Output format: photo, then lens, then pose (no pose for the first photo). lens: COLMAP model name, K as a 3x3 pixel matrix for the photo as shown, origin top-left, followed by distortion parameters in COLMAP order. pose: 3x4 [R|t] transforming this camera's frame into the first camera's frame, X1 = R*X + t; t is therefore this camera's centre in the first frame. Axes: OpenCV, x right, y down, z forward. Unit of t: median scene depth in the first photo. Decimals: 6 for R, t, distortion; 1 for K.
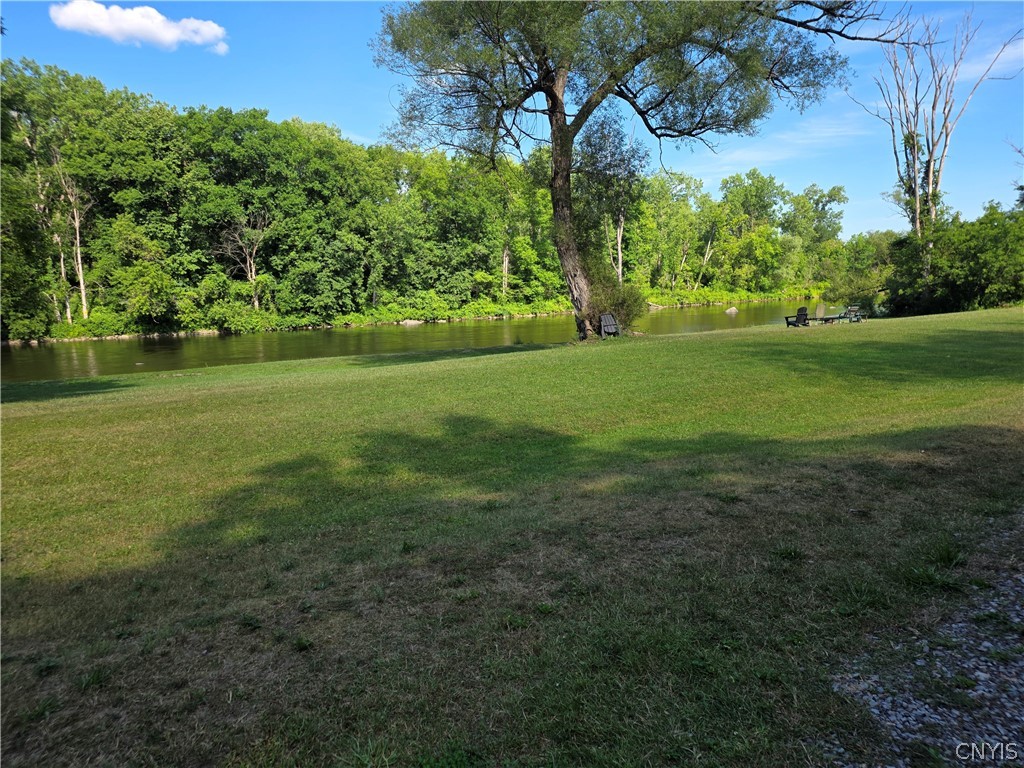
lens RADIAL K [[685.8, 0, 504.9], [0, 685.8, 392.4], [0, 0, 1]] dist [0.089563, -0.084928]
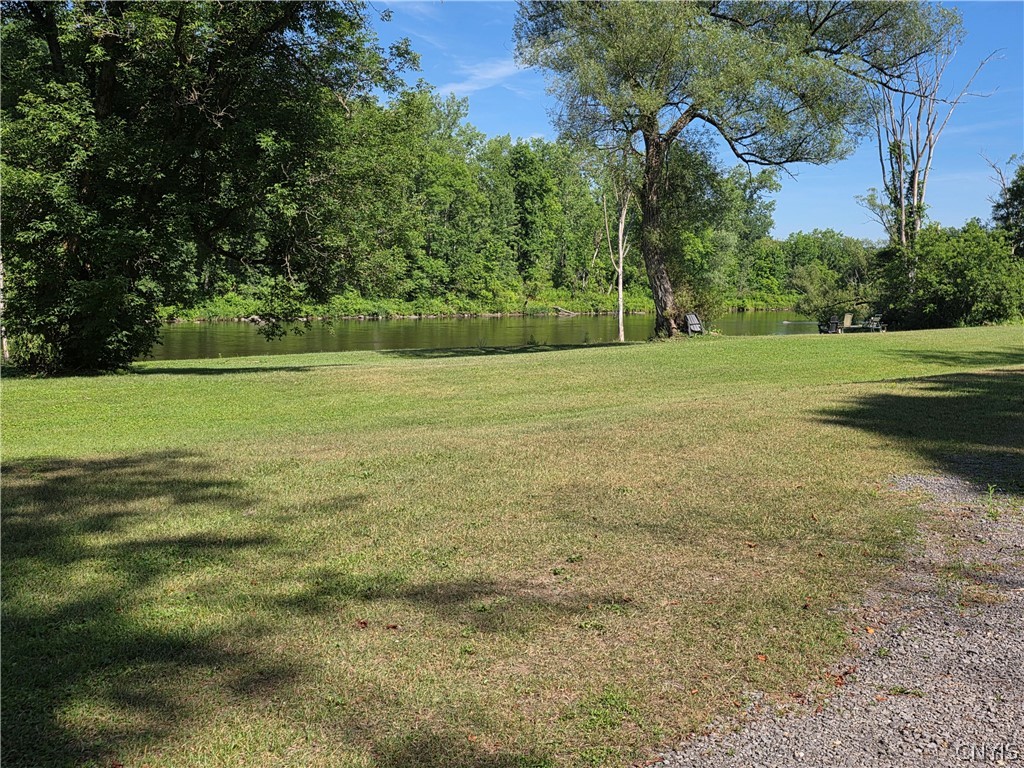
lens RADIAL K [[1042.9, 0, 516.6], [0, 1042.9, 375.3], [0, 0, 1]] dist [0.119598, 0.000000]
pose [[0.973025, 0.026083, 0.229220, -0.124142], [-0.012078, 0.997985, -0.062290, 0.022393], [-0.230383, 0.057841, 0.971379, -0.135413]]
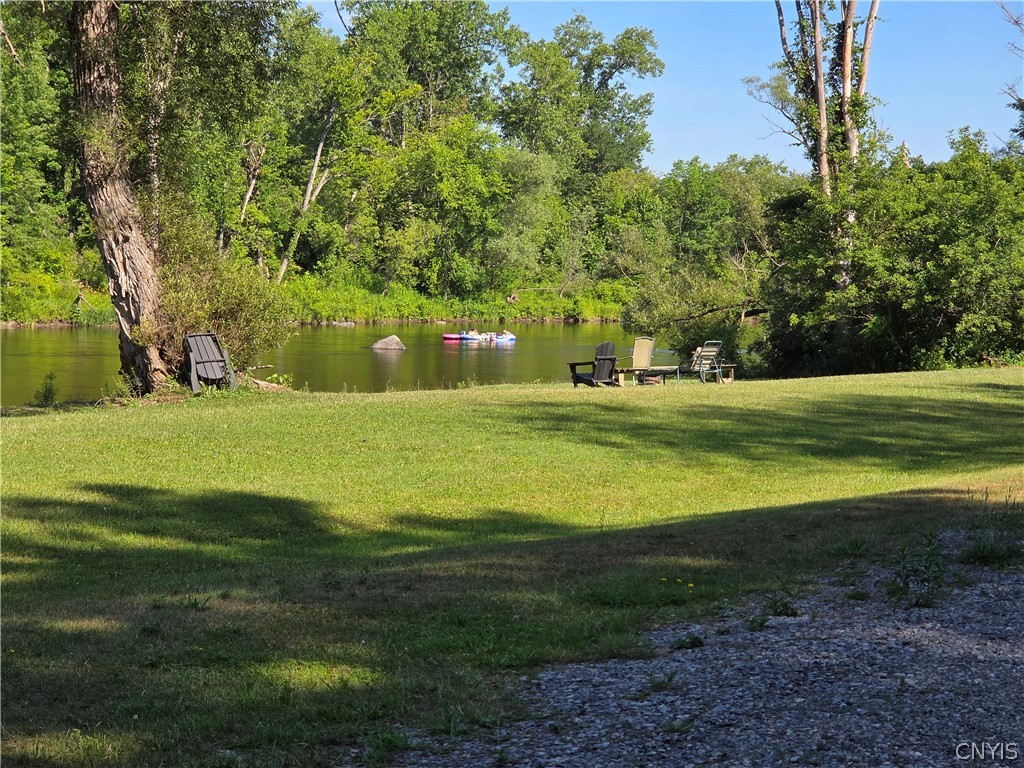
lens RADIAL K [[2213.0, 0, 518.1], [0, 2213.0, 308.0], [0, 0, 1]] dist [-0.074553, 0.000000]
pose [[0.923715, 0.051492, 0.379604, -0.046541], [-0.002207, 0.991624, -0.129140, 0.010929], [-0.383074, 0.118451, 0.916091, -0.078411]]
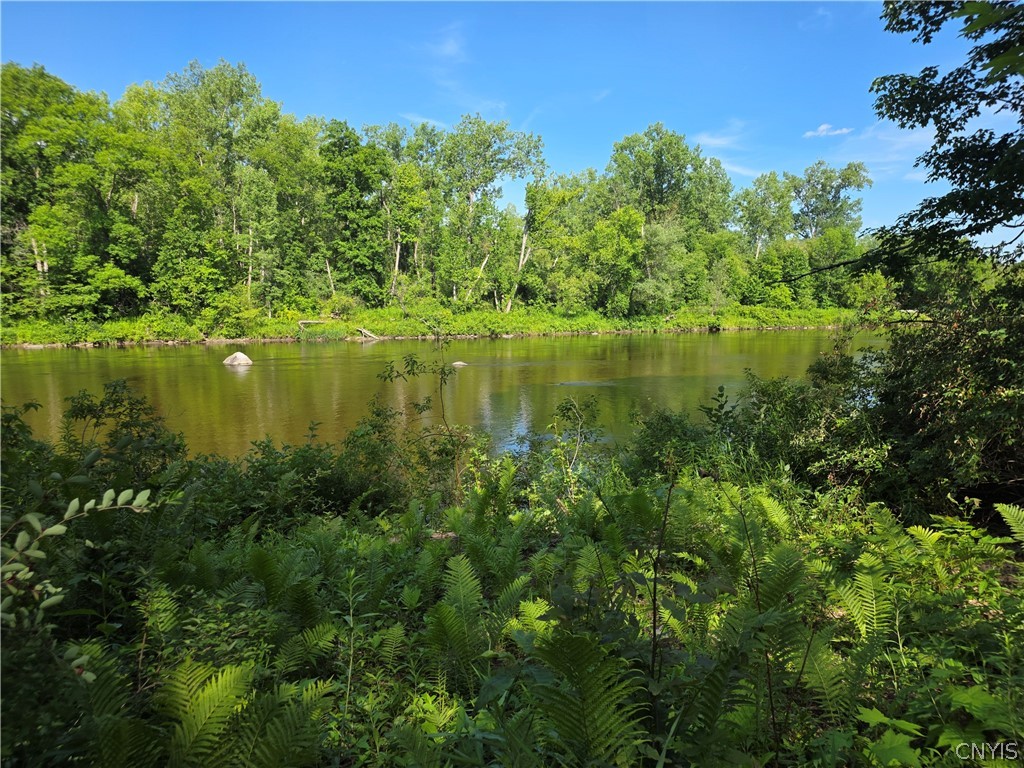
lens RADIAL K [[685.8, 0, 514.8], [0, 685.8, 382.8], [0, 0, 1]] dist [0.089563, -0.084928]
pose [[0.984091, 0.046791, -0.171391, 0.555343], [-0.052294, 0.998247, -0.027731, -0.097494], [0.169793, 0.036253, 0.984813, 0.577270]]
